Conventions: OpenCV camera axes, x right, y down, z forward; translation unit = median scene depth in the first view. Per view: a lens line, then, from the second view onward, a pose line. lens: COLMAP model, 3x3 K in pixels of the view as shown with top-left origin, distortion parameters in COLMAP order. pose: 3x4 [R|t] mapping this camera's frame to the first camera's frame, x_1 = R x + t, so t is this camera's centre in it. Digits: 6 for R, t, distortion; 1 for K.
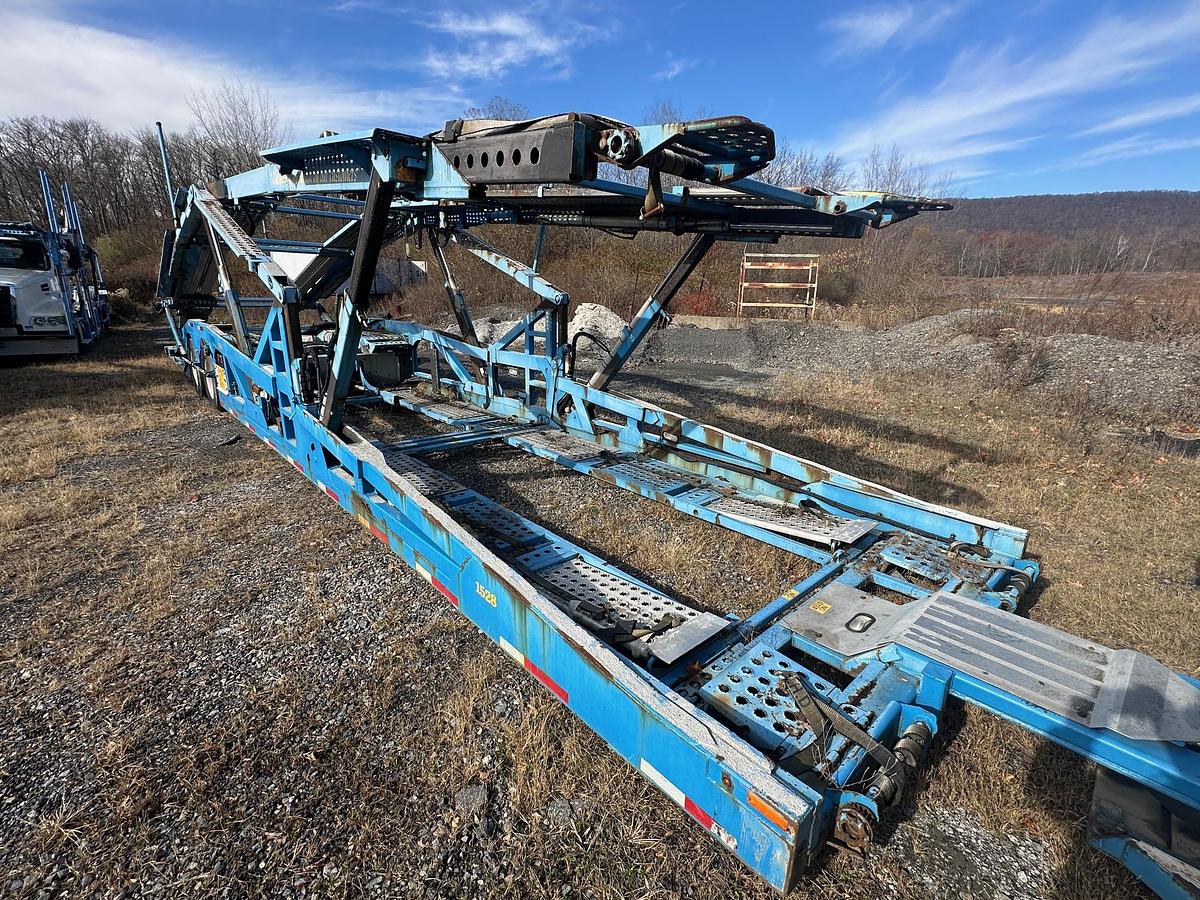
lens RADIAL K [[543.8, 0, 591.3], [0, 543.8, 447.1], [0, 0, 1]] dist [-0.002392, 0.001143]
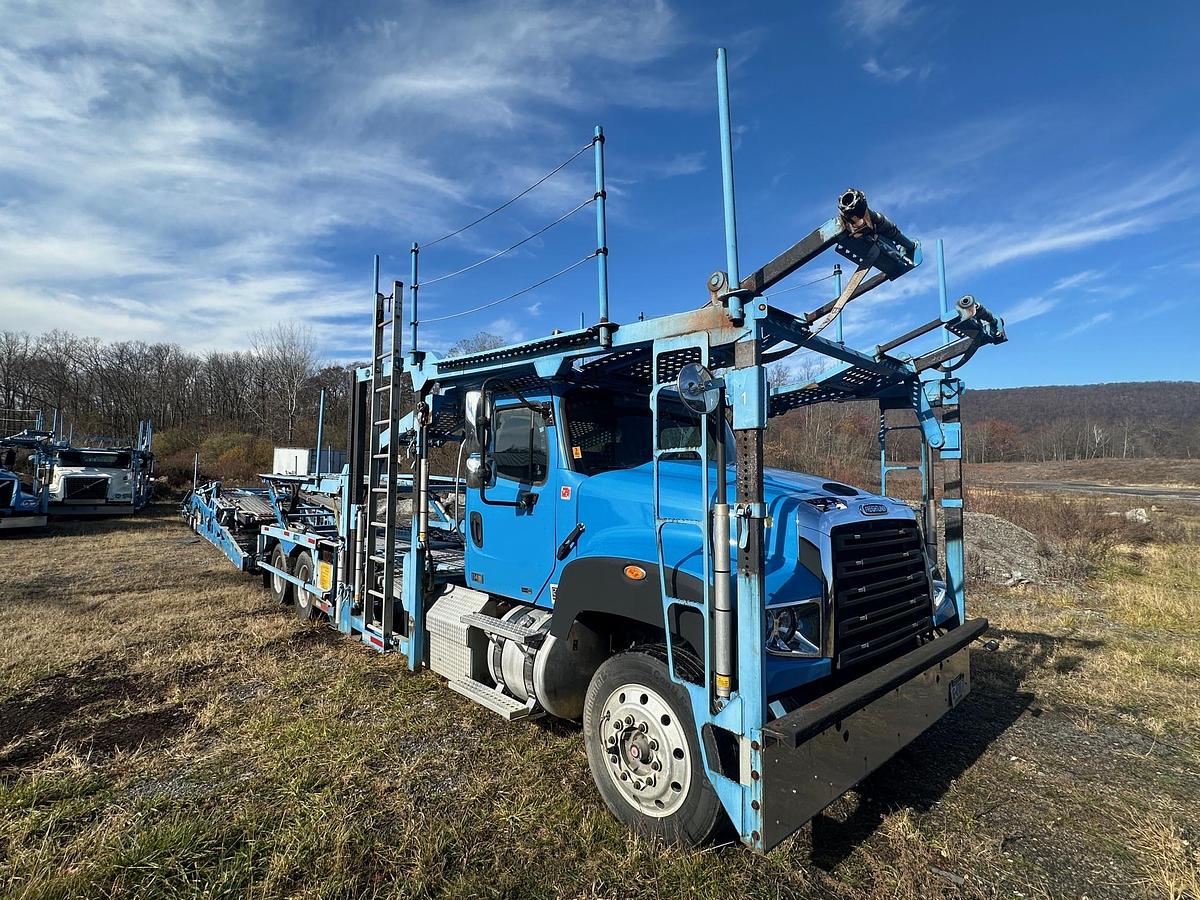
lens RADIAL K [[559.1, 0, 593.8], [0, 559.1, 454.8], [0, 0, 1]] dist [-0.004595, -0.000373]
pose [[0.999399, -0.001072, -0.034636, 0.289229], [-0.009750, 0.950447, -0.310734, 0.090450], [0.033253, 0.310885, 0.949866, -0.342354]]
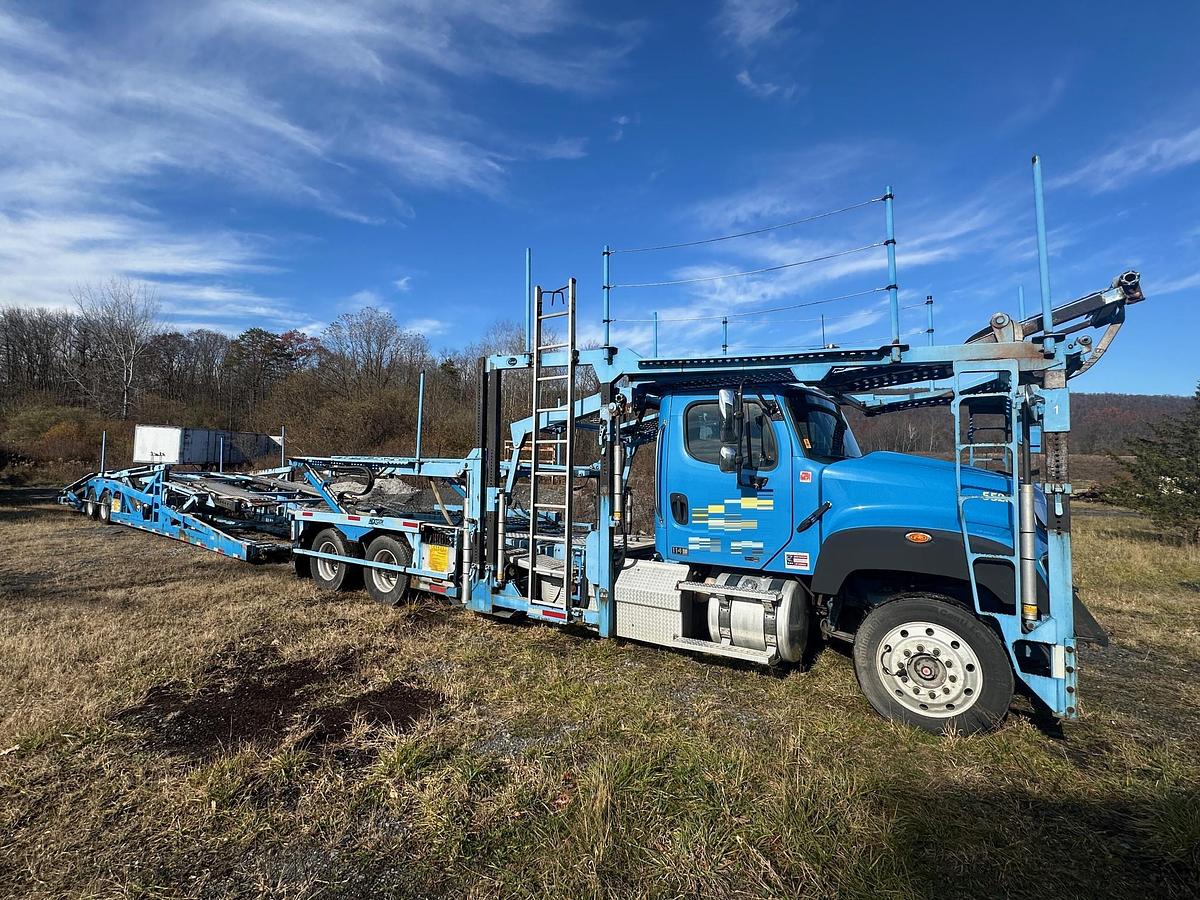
lens RADIAL K [[559.1, 0, 592.8], [0, 559.1, 468.1], [0, 0, 1]] dist [-0.004595, -0.000373]
pose [[0.981472, 0.009778, 0.191357, 0.176225], [0.041314, 0.964406, -0.261177, 0.095108], [-0.187099, 0.264244, 0.946134, -0.355808]]
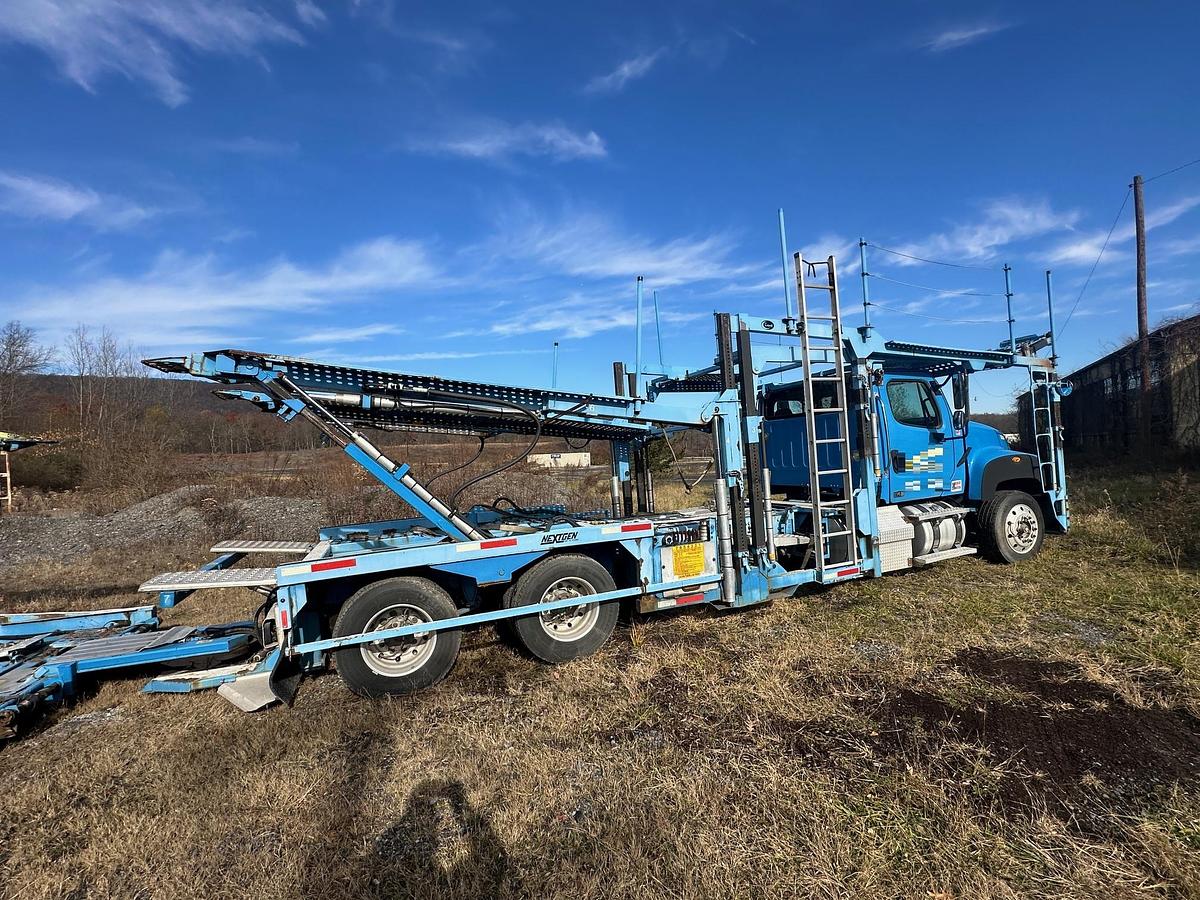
lens RADIAL K [[559.1, 0, 637.7], [0, 559.1, 464.0], [0, 0, 1]] dist [-0.004595, -0.000373]
pose [[0.360459, -0.052211, 0.931313, -0.039103], [0.306065, 0.949774, -0.065215, 0.039056], [-0.881132, 0.308550, 0.358335, -0.154100]]
